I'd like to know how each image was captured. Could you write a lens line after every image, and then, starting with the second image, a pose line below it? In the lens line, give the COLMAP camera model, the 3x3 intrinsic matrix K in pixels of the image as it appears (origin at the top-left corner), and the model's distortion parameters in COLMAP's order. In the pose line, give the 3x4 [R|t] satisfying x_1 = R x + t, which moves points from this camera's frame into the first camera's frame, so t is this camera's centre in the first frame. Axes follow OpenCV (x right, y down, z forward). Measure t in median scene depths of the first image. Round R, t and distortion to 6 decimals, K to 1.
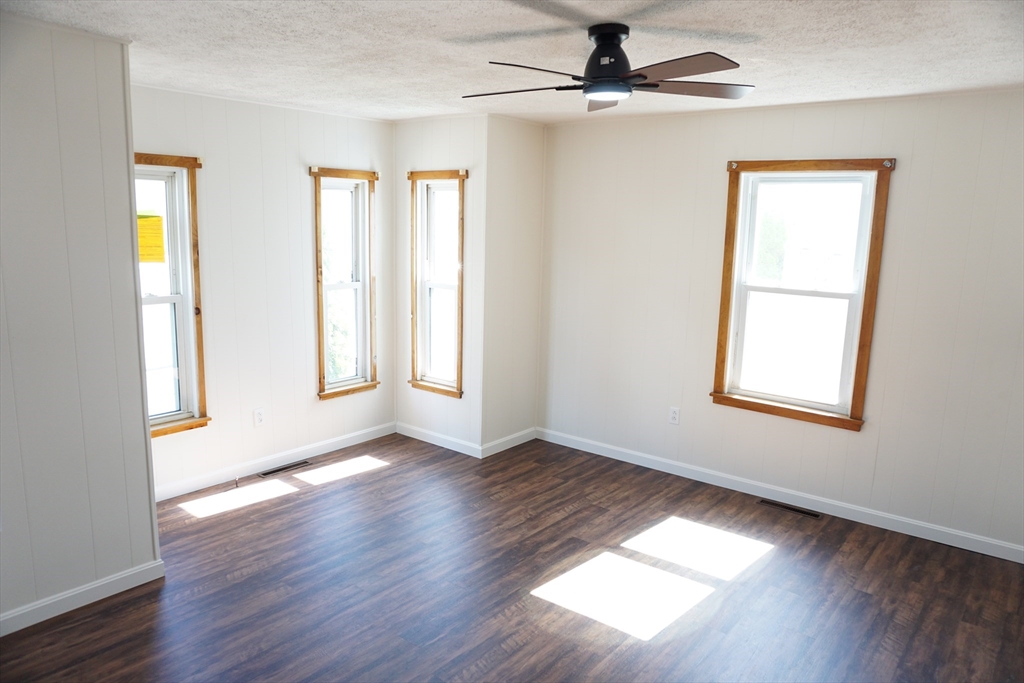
lens RADIAL K [[684.5, 0, 517.7], [0, 684.5, 343.8], [0, 0, 1]] dist [-0.055645, 0.038075]
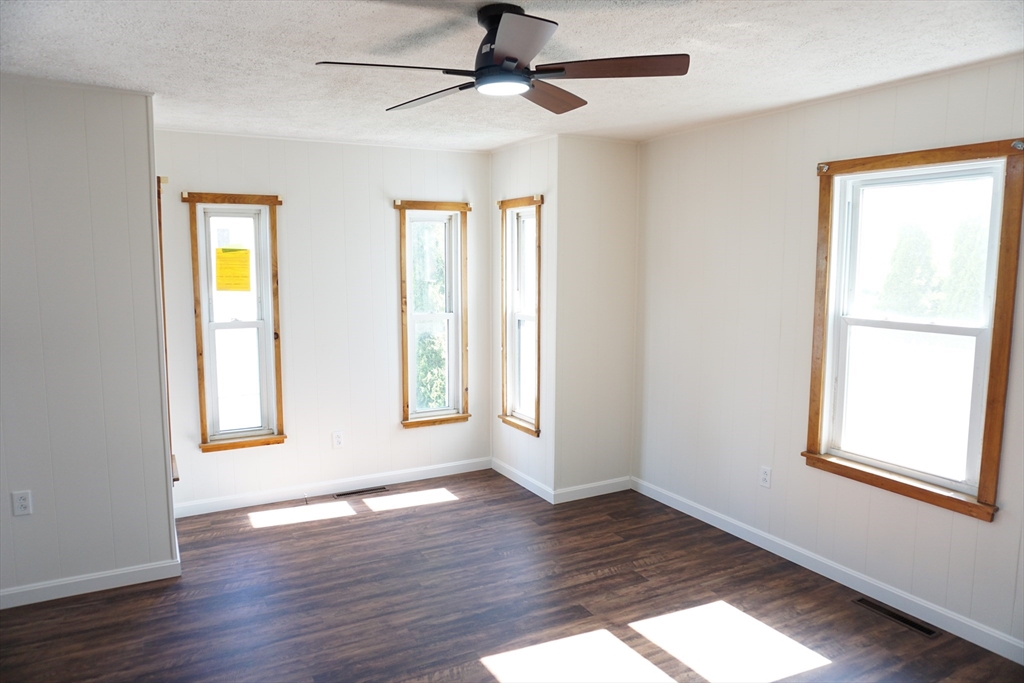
lens RADIAL K [[684.5, 0, 516.6], [0, 684.5, 344.6], [0, 0, 1]] dist [-0.055645, 0.038075]
pose [[0.923383, 0.024238, -0.383115, 0.289683], [-0.047303, 0.997583, -0.050897, 0.002734], [0.380955, 0.065120, 0.922298, 0.138092]]
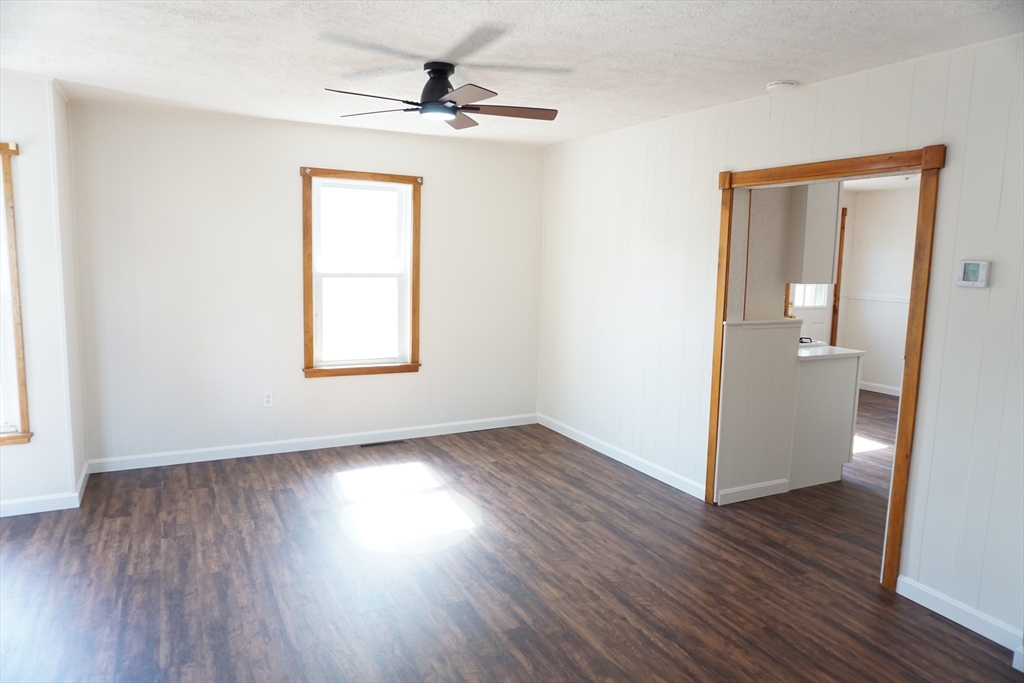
lens RADIAL K [[684.5, 0, 522.8], [0, 684.5, 342.3], [0, 0, 1]] dist [-0.055645, 0.038075]
pose [[0.388534, -0.135143, 0.911470, -0.636505], [0.148018, 0.985494, 0.083022, -0.013258], [-0.909468, 0.102657, 0.402901, 0.216953]]
